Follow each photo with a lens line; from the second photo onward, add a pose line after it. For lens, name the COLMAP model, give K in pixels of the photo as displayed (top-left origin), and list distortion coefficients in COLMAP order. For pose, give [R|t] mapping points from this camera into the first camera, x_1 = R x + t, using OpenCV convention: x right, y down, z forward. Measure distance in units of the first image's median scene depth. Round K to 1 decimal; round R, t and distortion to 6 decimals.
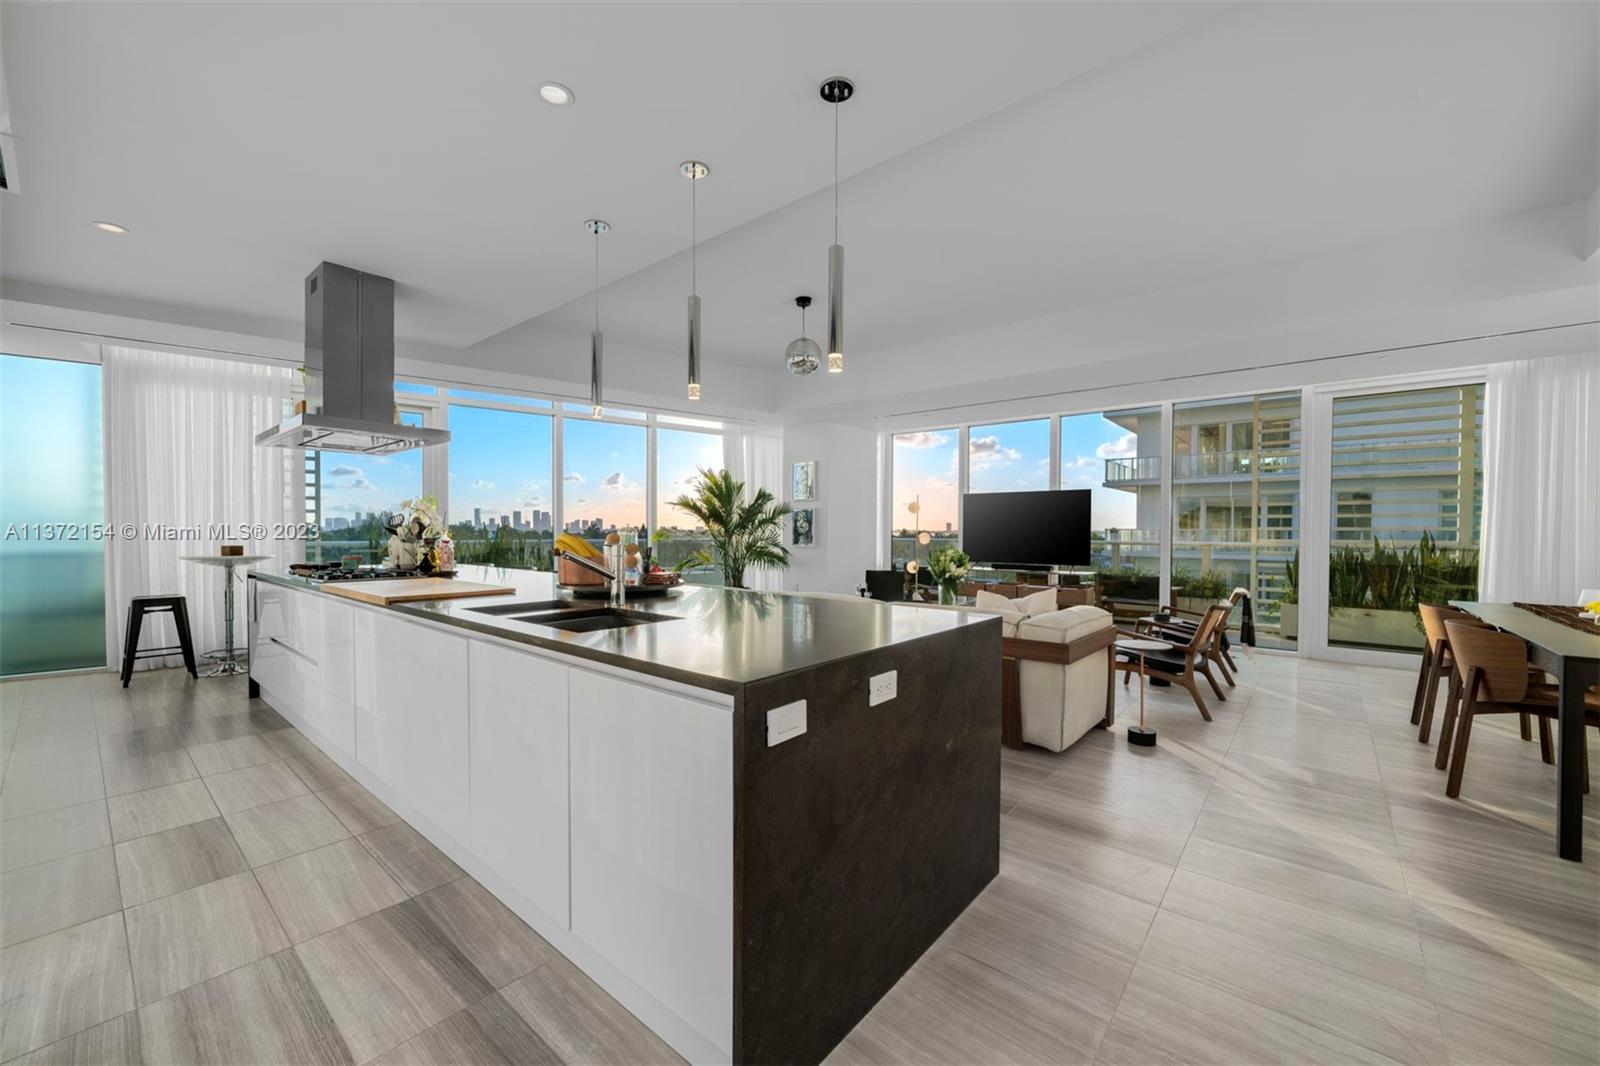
lens RADIAL K [[621.6, 0, 790.4], [0, 621.6, 541.2], [0, 0, 1]] dist [-0.001959, -0.000716]
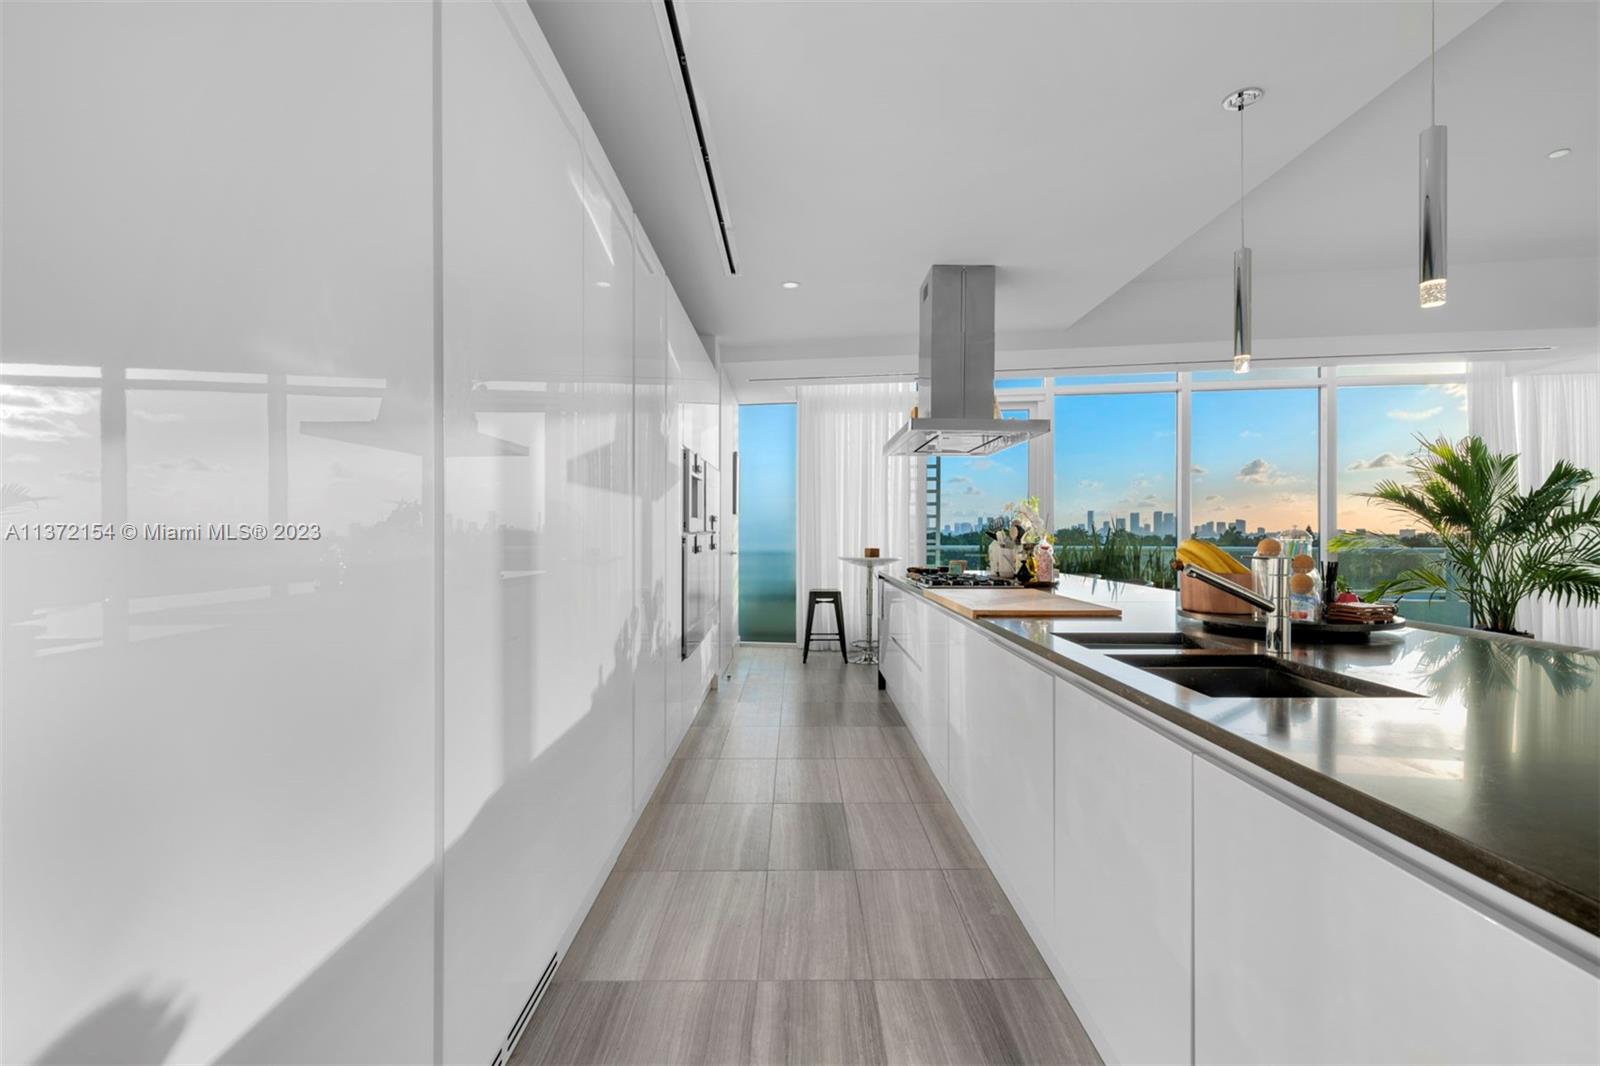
lens RADIAL K [[705.4, 0, 800.2], [0, 705.4, 530.5], [0, 0, 1]] dist [-0.002943, -0.000556]
pose [[0.654503, -0.003023, -0.756054, -0.026026], [-0.014655, 0.999753, -0.016684, -0.001583], [0.755918, 0.022000, 0.654297, 0.076115]]
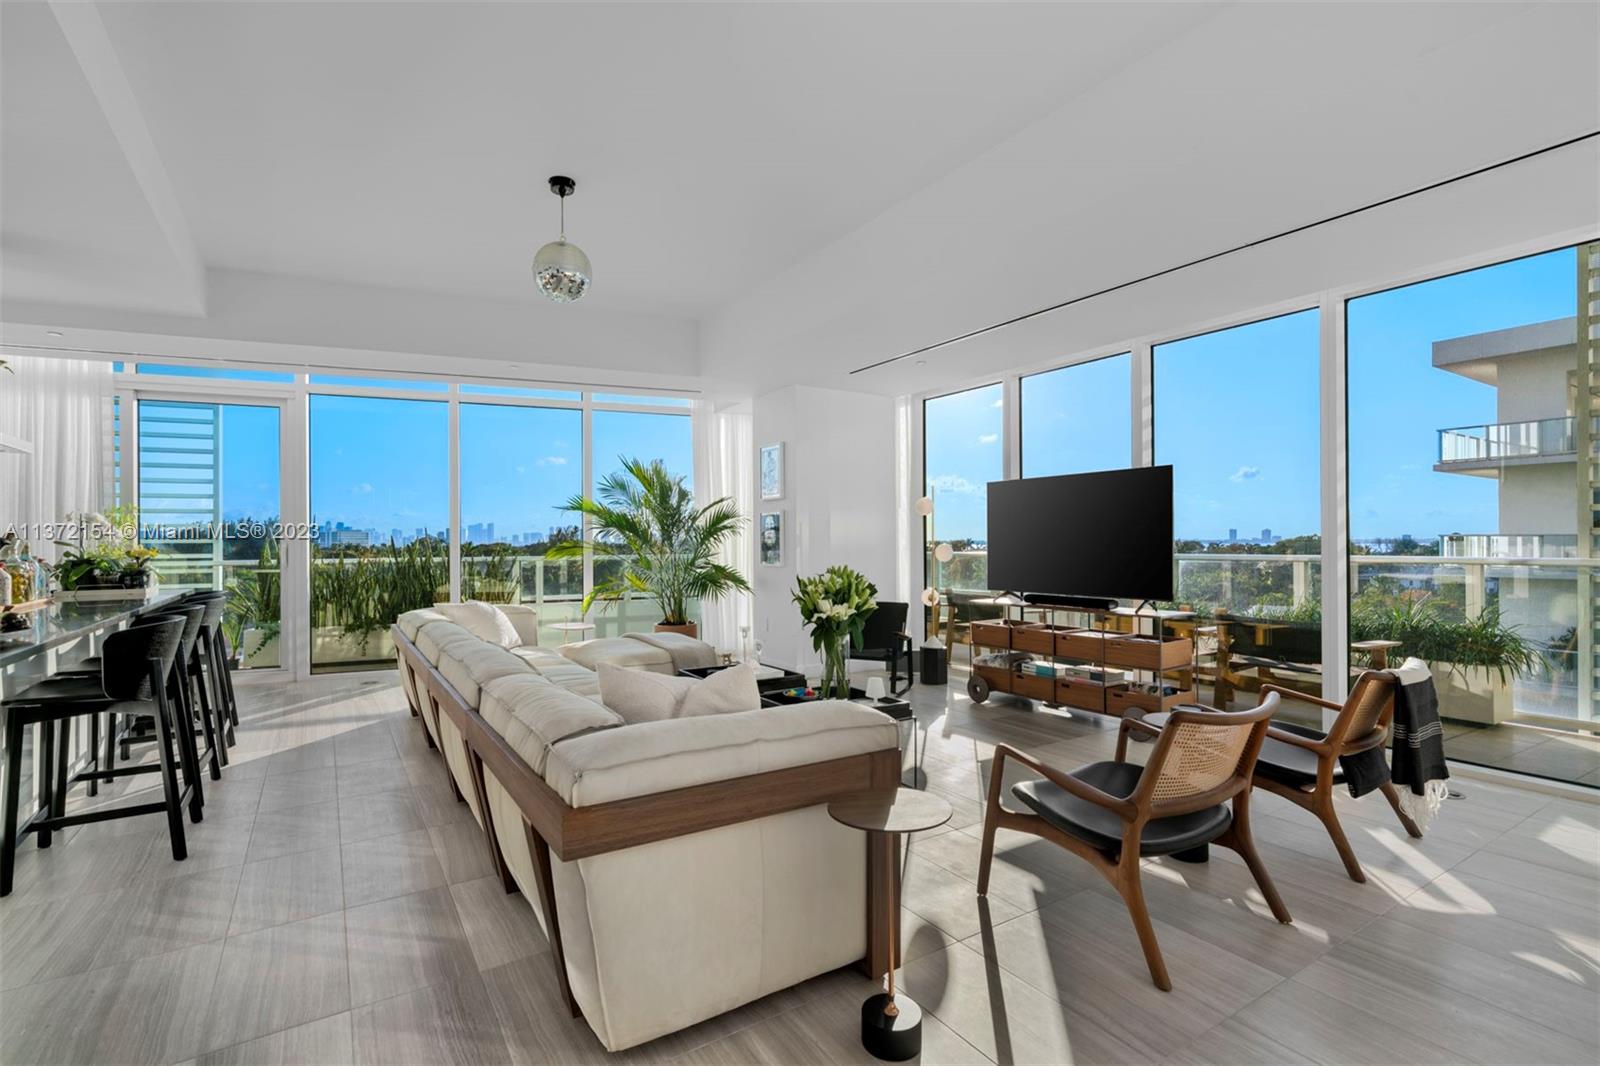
lens RADIAL K [[732.8, 0, 783.9], [0, 732.8, 540.8], [0, 0, 1]] dist [-0.001455, 0.001823]
pose [[0.955482, -0.010039, -0.294878, 0.474917], [0.004074, 0.999775, -0.020836, -0.003637], [0.295021, 0.018707, 0.955308, 0.367072]]
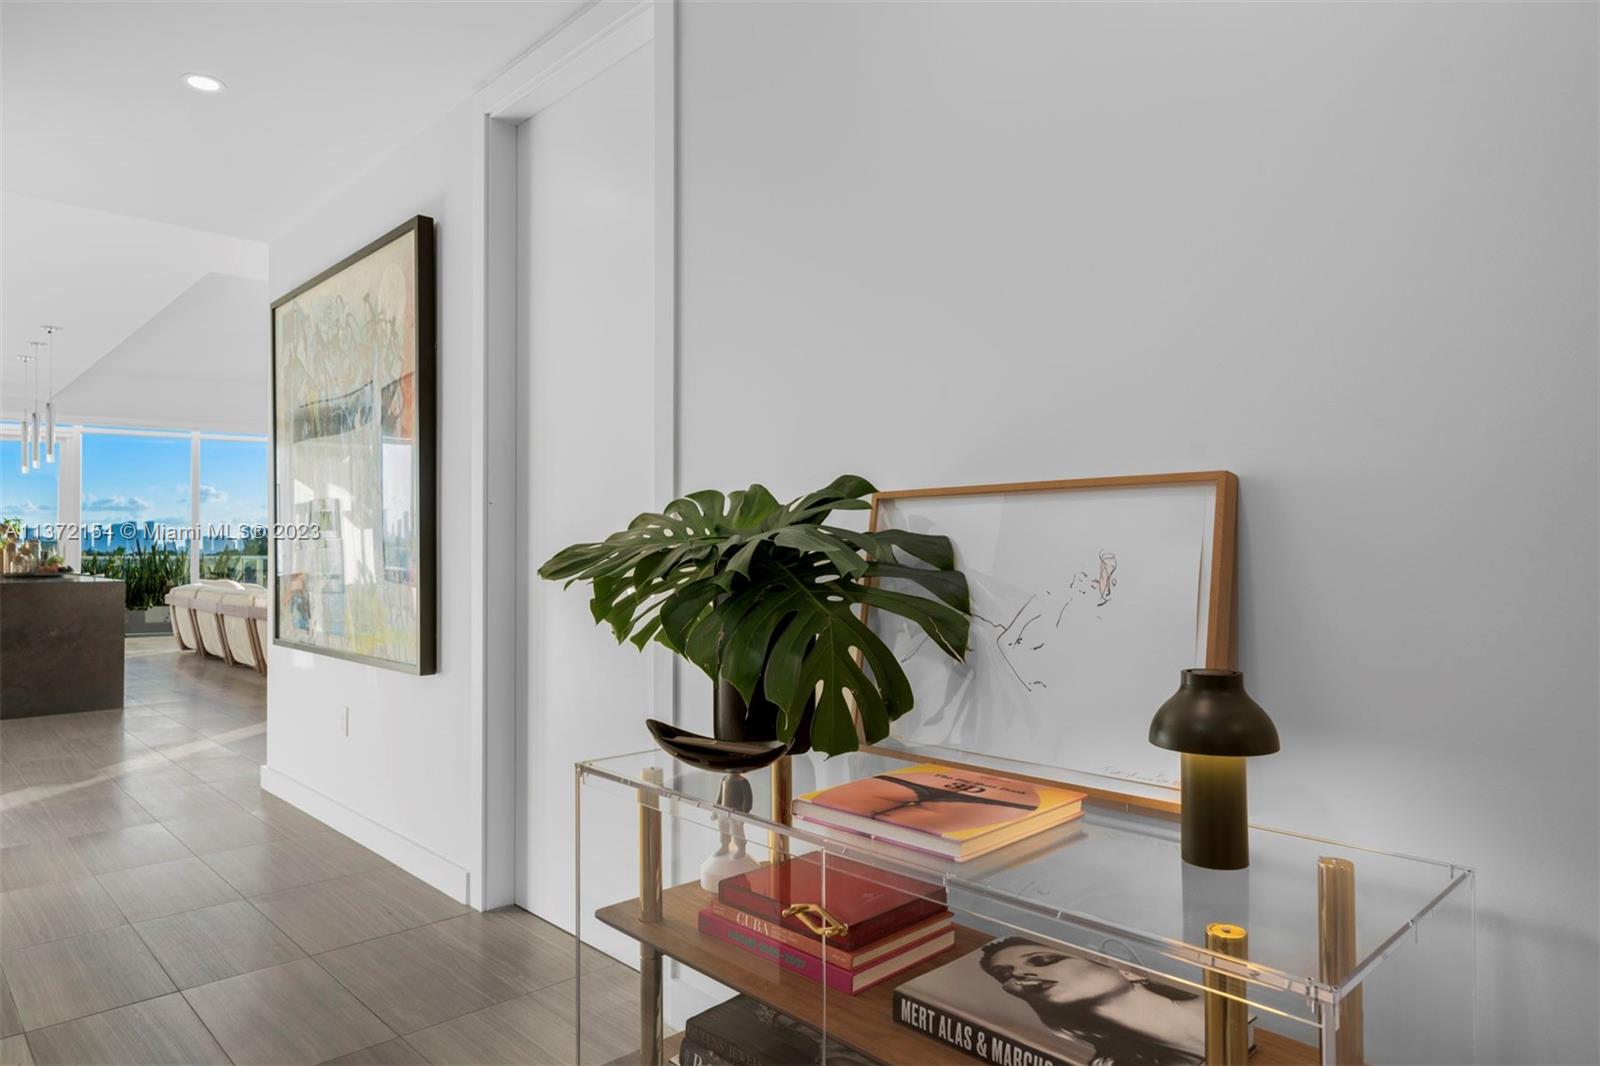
lens RADIAL K [[974.9, 0, 800.4], [0, 974.9, 546.1], [0, 0, 1]] dist [-0.002877, -0.000743]
pose [[0.995823, -0.003353, -0.091243, 1.292320], [0.001060, 0.999683, -0.025174, 0.039630], [0.091298, 0.024972, 0.995510, -0.907179]]
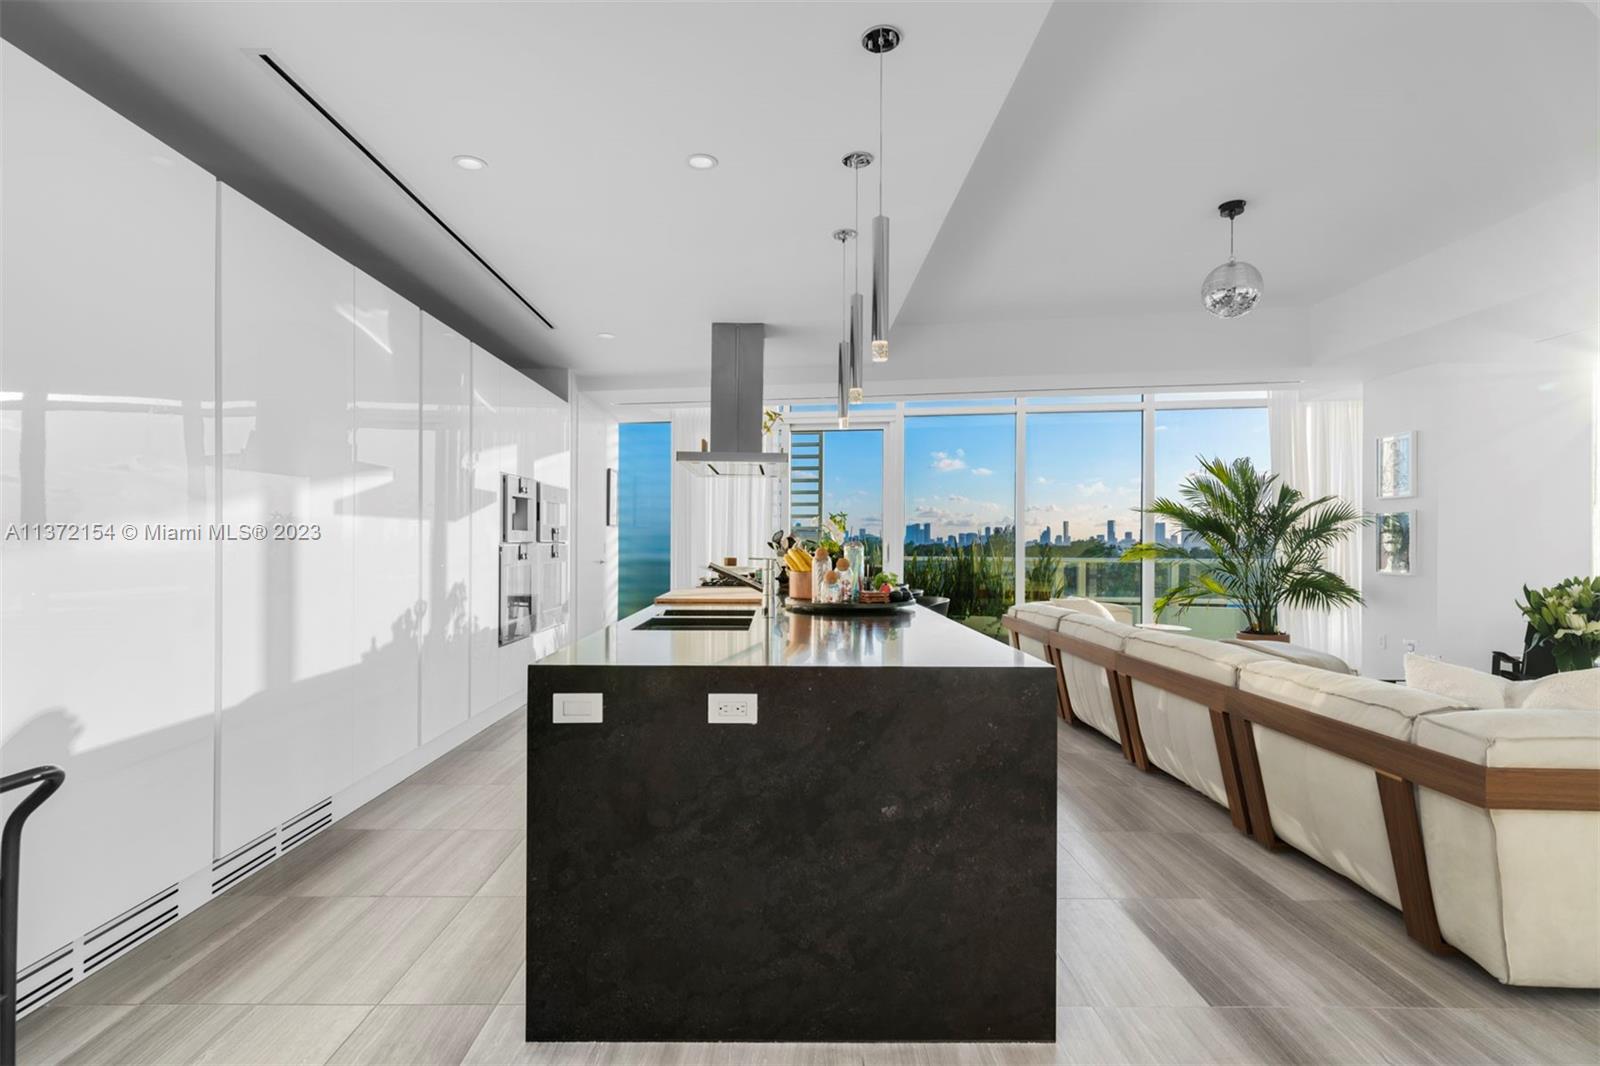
lens RADIAL K [[780.2, 0, 785.4], [0, 780.2, 542.8], [0, 0, 1]] dist [0.000452, -0.000695]
pose [[0.652099, -0.000692, -0.758134, 0.360815], [-0.016635, 0.999746, -0.015220, -0.000652], [0.757952, 0.022536, 0.651921, 0.089127]]
